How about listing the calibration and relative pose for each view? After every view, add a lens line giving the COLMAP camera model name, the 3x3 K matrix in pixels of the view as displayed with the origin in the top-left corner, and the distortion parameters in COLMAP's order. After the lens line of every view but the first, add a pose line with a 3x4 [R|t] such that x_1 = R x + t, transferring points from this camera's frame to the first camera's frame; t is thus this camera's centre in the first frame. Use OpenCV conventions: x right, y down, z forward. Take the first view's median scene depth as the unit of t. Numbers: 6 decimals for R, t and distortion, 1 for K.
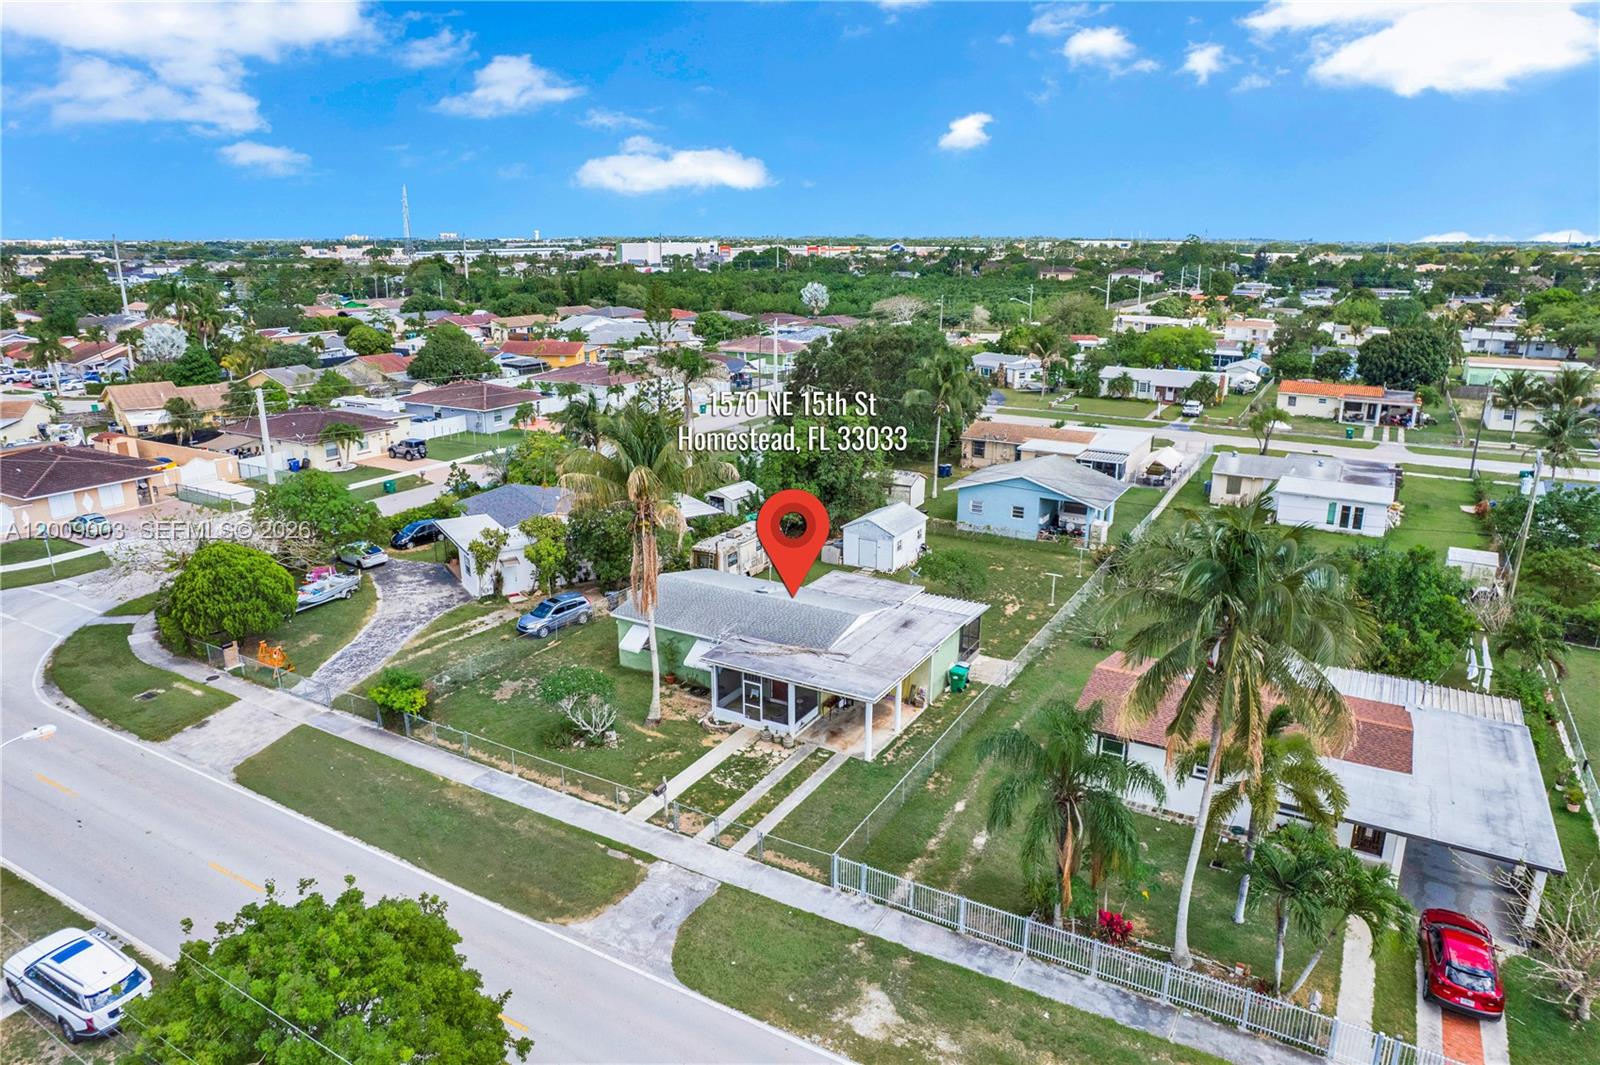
lens RADIAL K [[1020.9, 0, 803.3], [0, 1020.9, 533.1], [0, 0, 1]] dist [-0.082361, 0.072582]
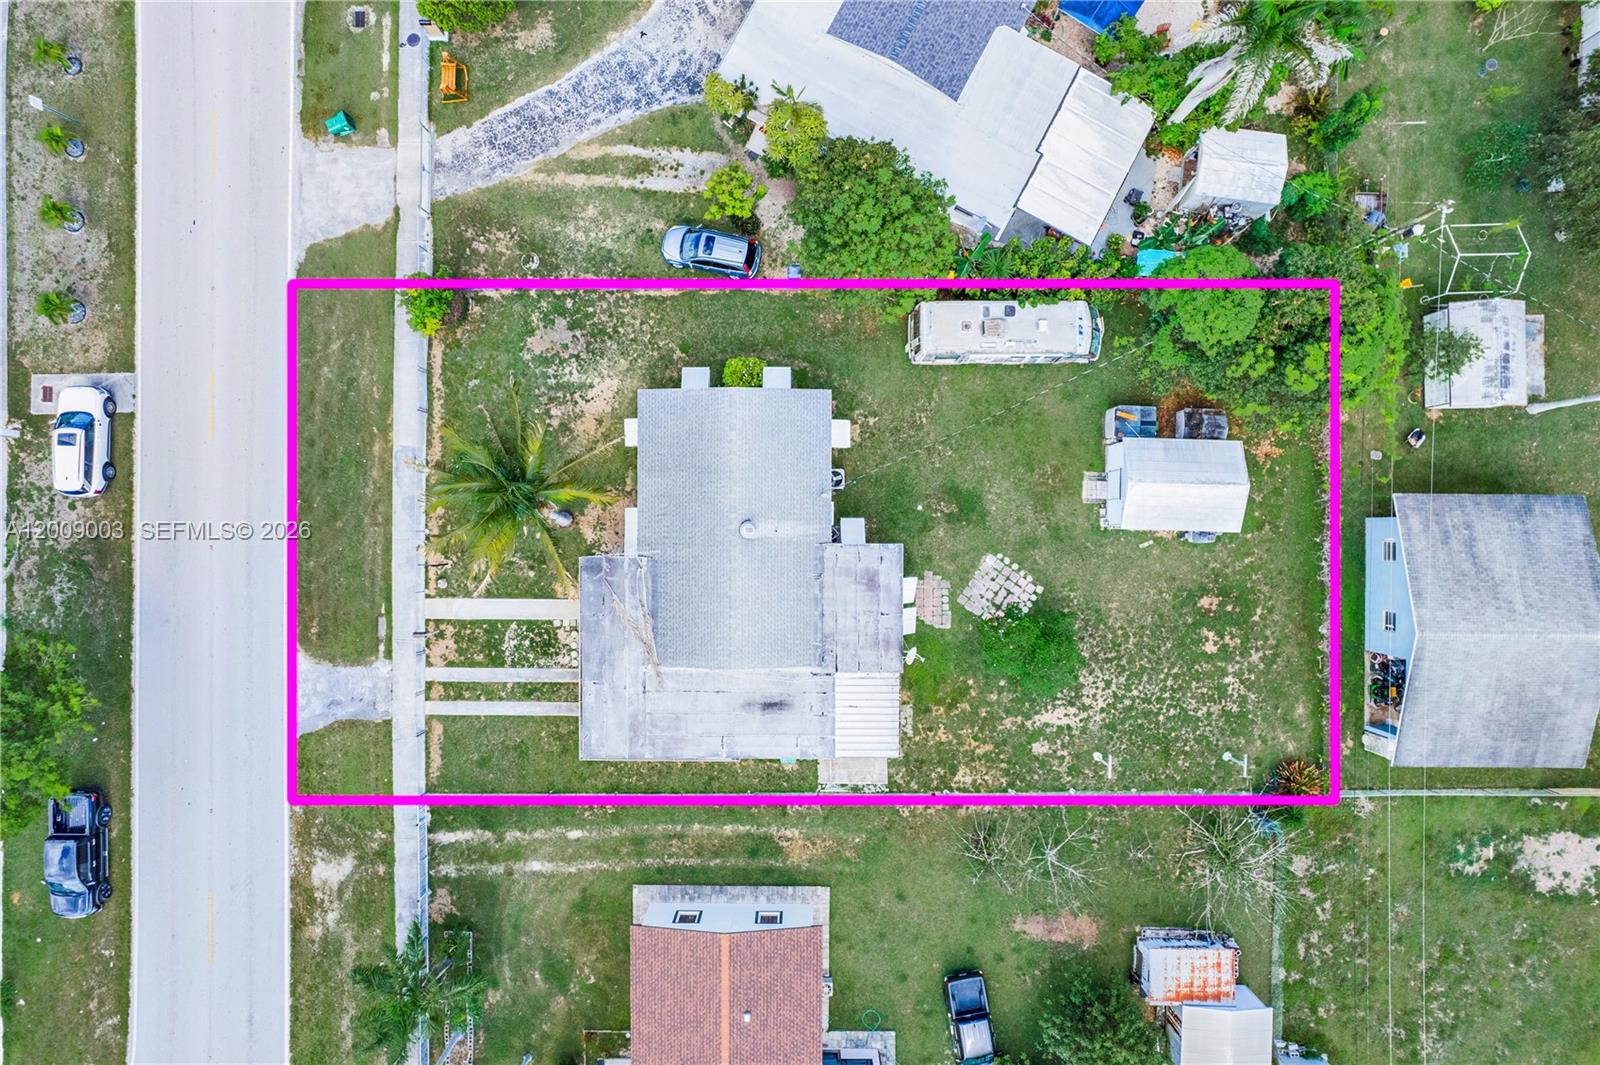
lens RADIAL K [[1020.9, 0, 803.3], [0, 1020.9, 533.1], [0, 0, 1]] dist [-0.082361, 0.072582]
pose [[0.495464, 0.868628, -0.000975, -0.014577], [-0.240514, 0.138267, 0.960747, -0.757011], [0.834667, -0.475781, 0.277423, 0.817134]]
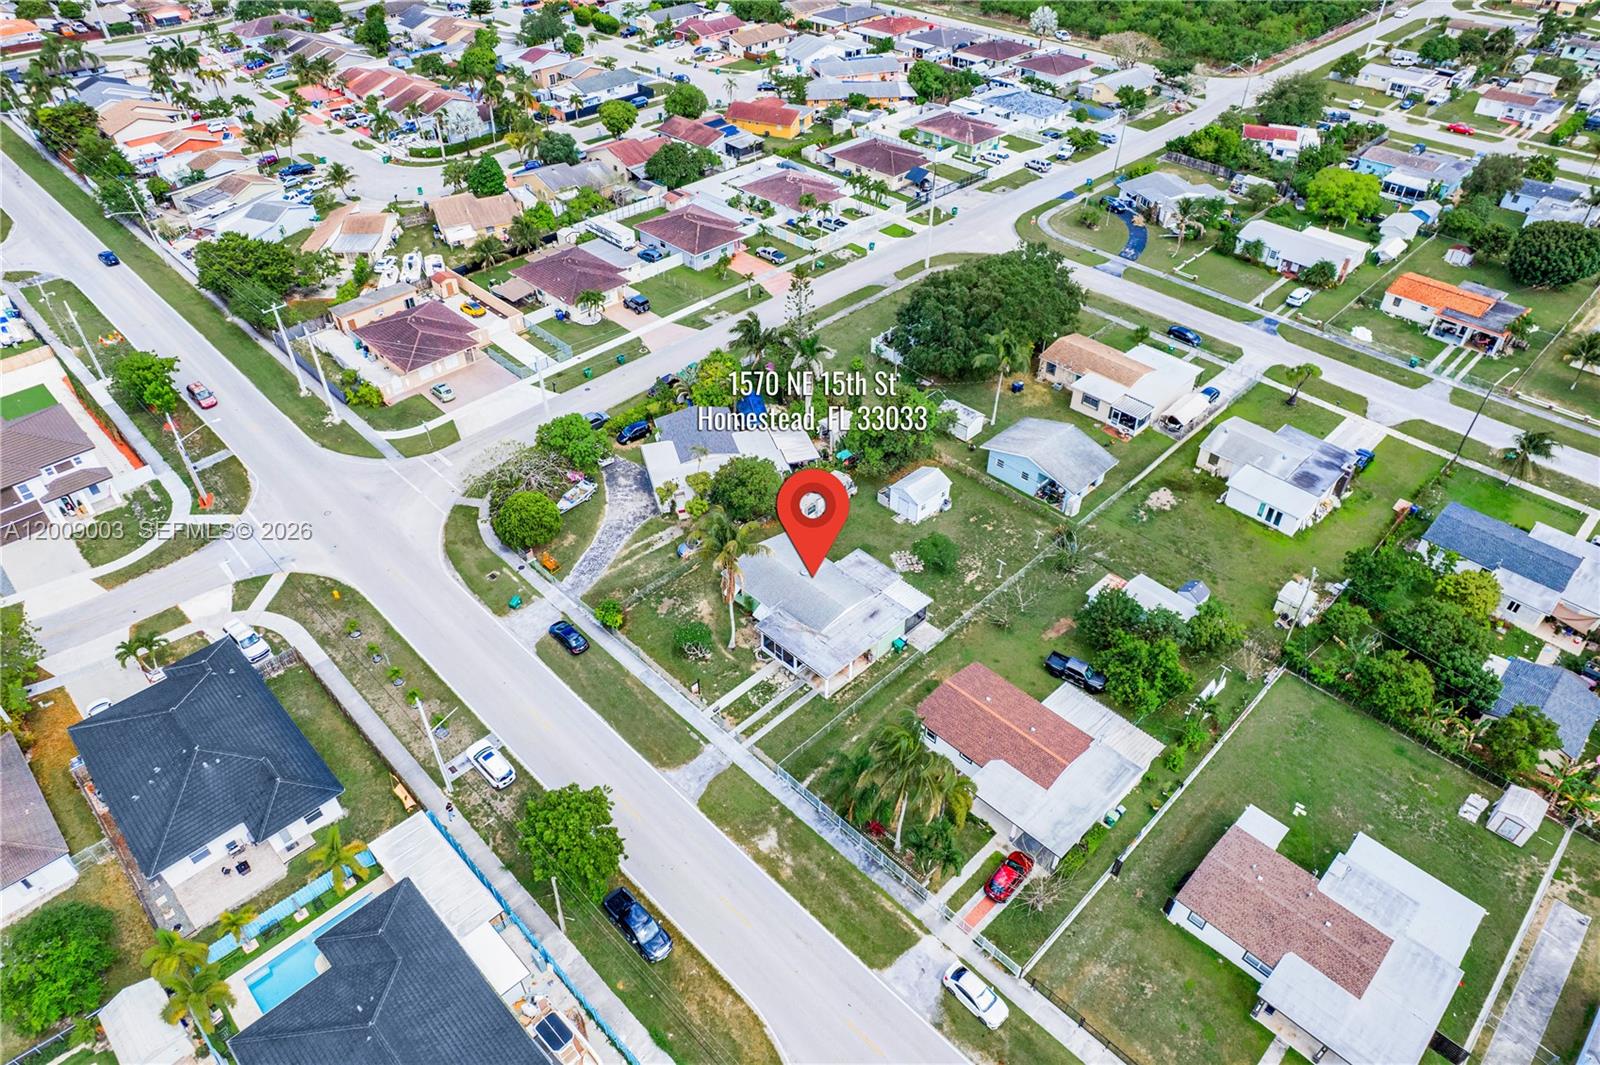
lens RADIAL K [[1020.9, 0, 803.3], [0, 1020.9, 533.1], [0, 0, 1]] dist [-0.082361, 0.072582]
pose [[0.964428, 0.170830, -0.201733, 0.309498], [-0.074946, 0.908524, 0.411056, -0.747782], [0.253500, -0.381315, 0.889009, -0.564256]]
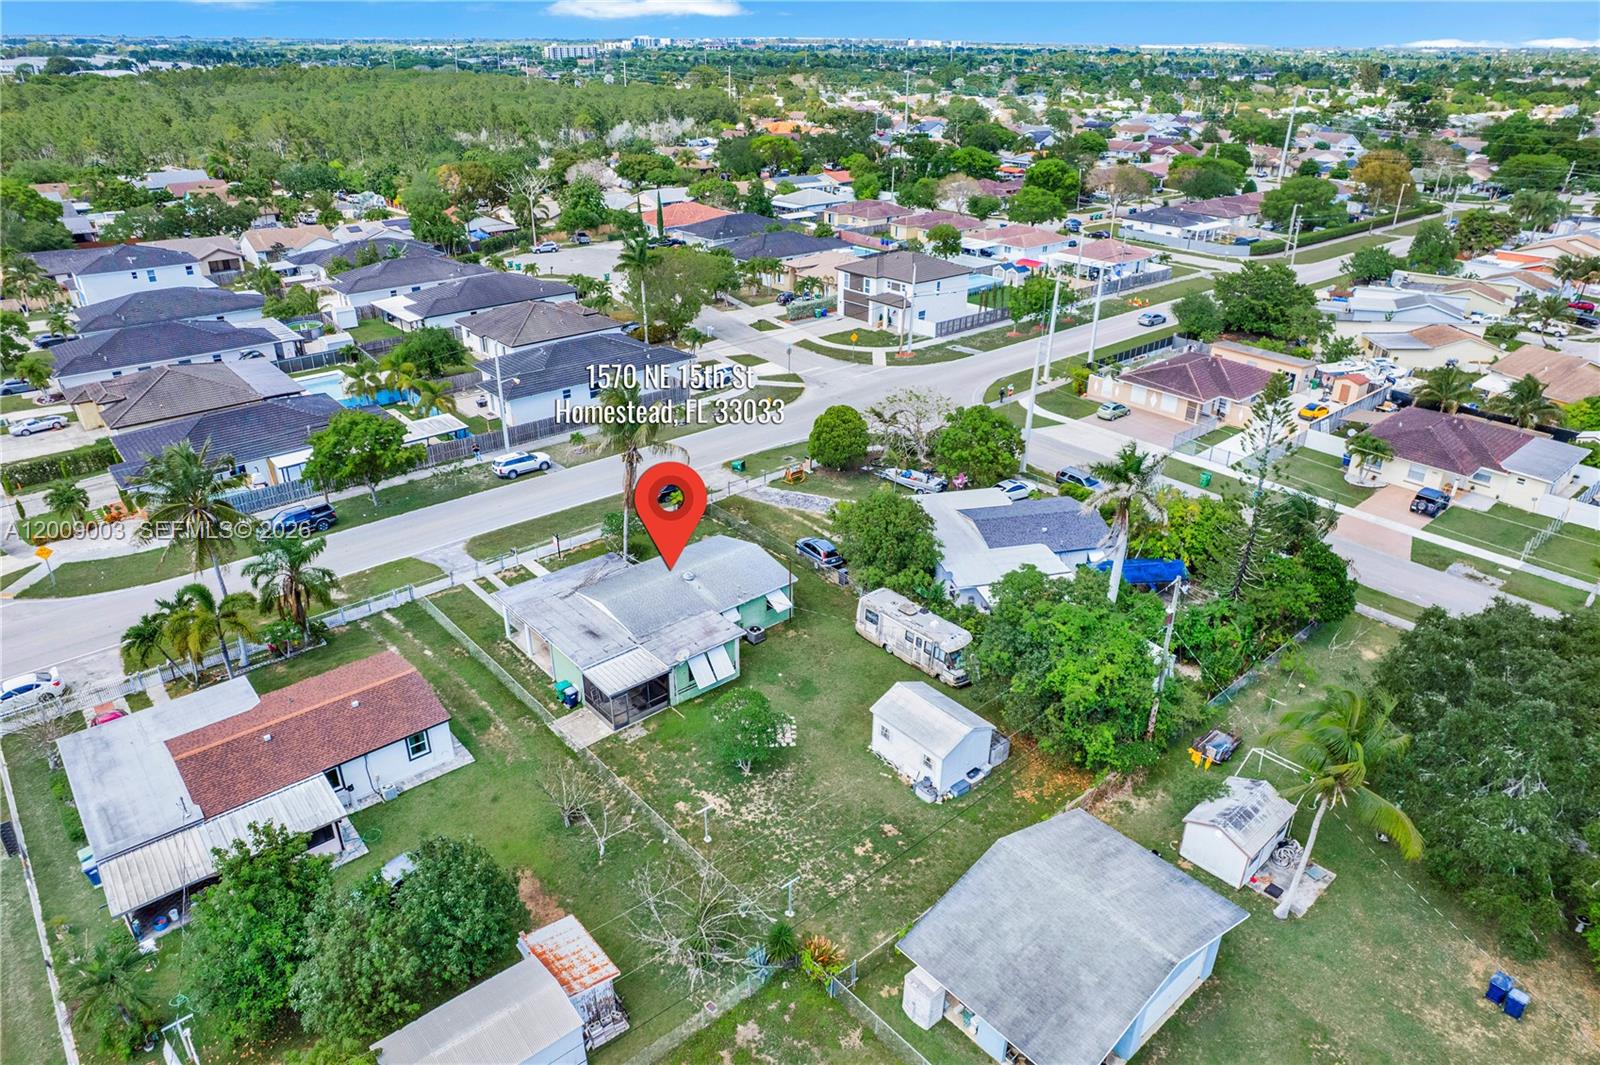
lens RADIAL K [[1020.9, 0, 803.3], [0, 1020.9, 533.1], [0, 0, 1]] dist [-0.082361, 0.072582]
pose [[-0.327179, 0.413476, -0.849701, 0.947709], [-0.274574, 0.818797, 0.504163, -0.650909], [0.904192, 0.398257, -0.154363, 1.309368]]
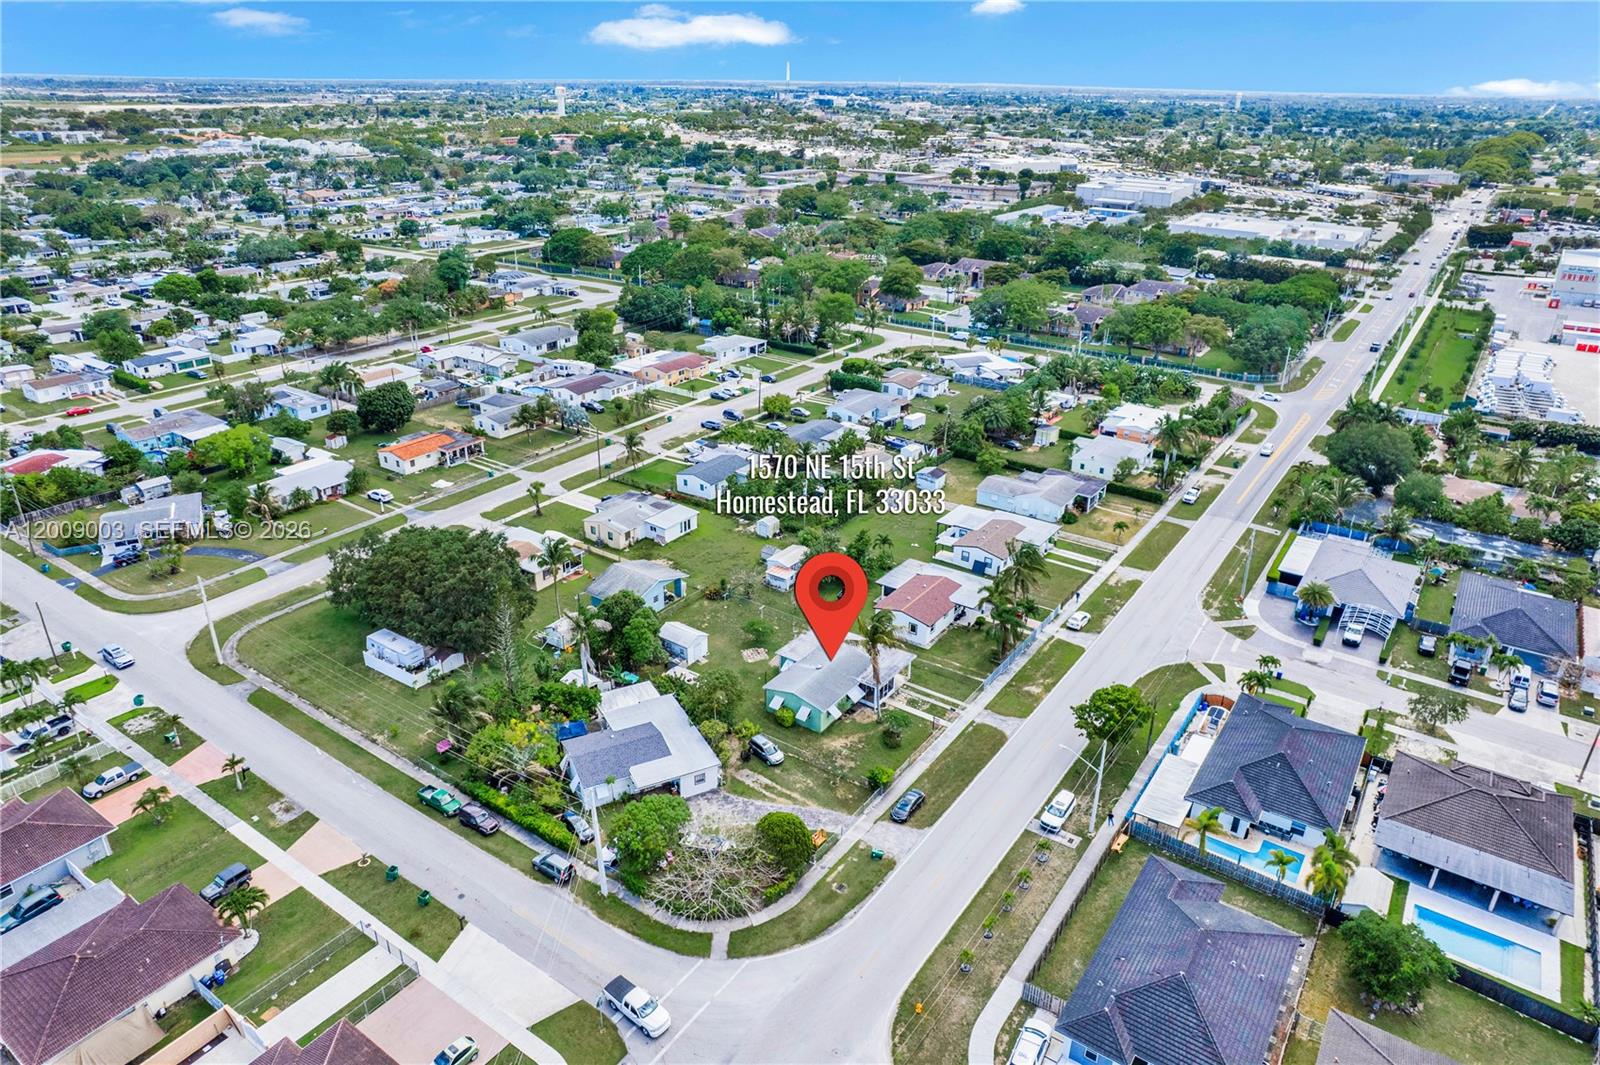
lens RADIAL K [[1020.9, 0, 803.3], [0, 1020.9, 533.1], [0, 0, 1]] dist [-0.082361, 0.072582]
pose [[0.088314, -0.412178, 0.906813, -1.973848], [0.270040, 0.886185, 0.376503, -1.069636], [-0.958790, 0.211626, 0.189567, 0.552846]]
